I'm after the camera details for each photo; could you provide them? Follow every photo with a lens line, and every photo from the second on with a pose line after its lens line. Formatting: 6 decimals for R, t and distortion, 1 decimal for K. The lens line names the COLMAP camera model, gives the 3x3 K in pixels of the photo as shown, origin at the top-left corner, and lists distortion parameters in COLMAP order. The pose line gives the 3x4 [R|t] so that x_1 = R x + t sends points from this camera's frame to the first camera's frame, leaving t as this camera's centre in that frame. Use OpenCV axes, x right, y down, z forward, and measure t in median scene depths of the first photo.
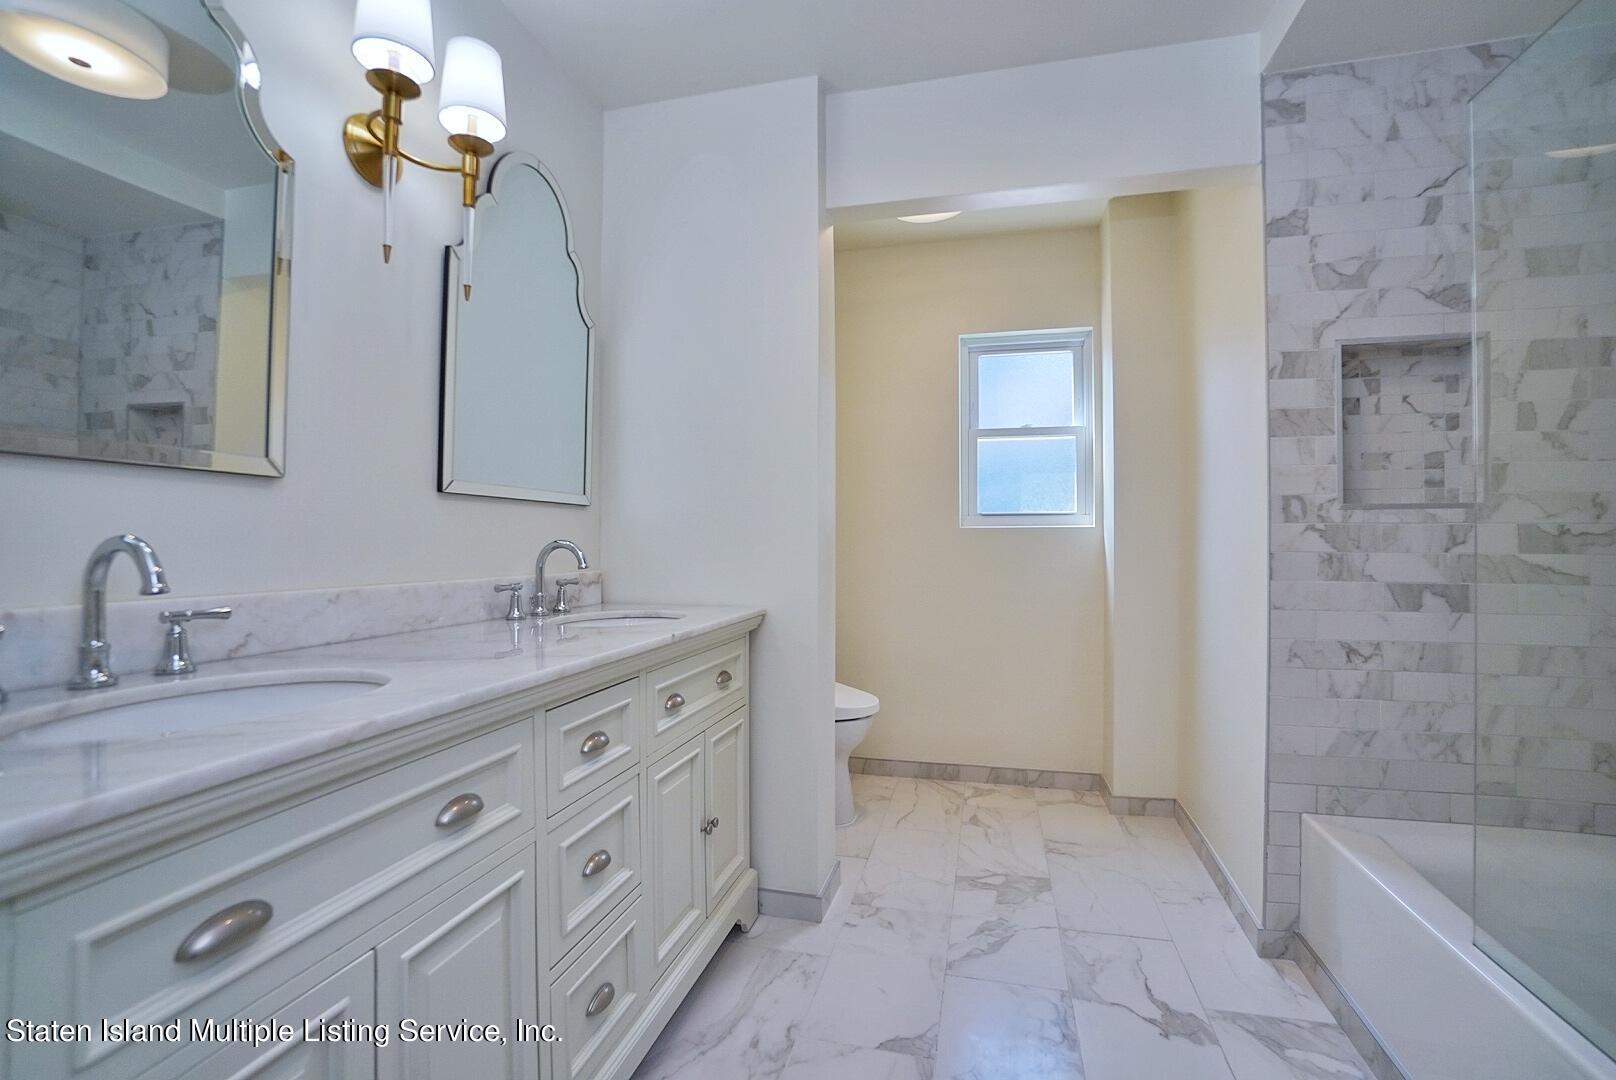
lens RADIAL K [[709.2, 0, 804.0], [0, 709.2, 539.7], [0, 0, 1]] dist [-0.051775, 0.014063]
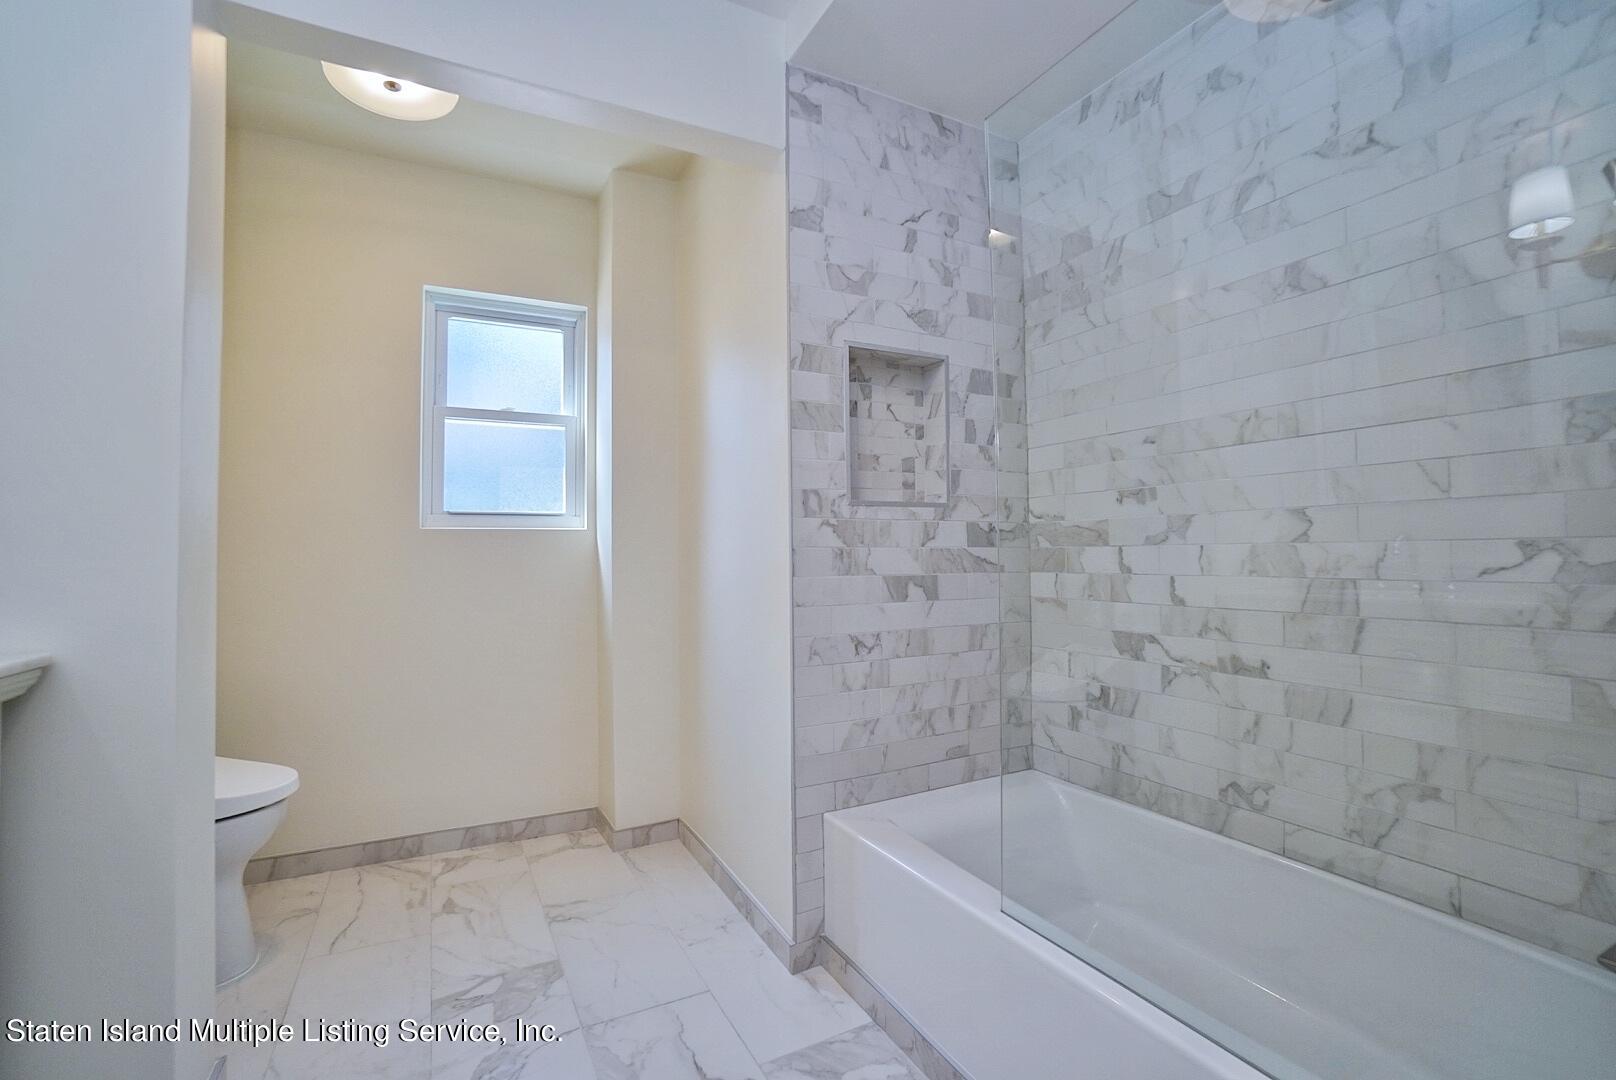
lens RADIAL K [[709.2, 0, 807.3], [0, 709.2, 538.4], [0, 0, 1]] dist [-0.051775, 0.014063]
pose [[0.734599, 0.010596, 0.678418, 0.020434], [0.007979, 0.999674, -0.024253, 0.029274], [-0.678454, 0.023230, 0.734275, 0.265772]]
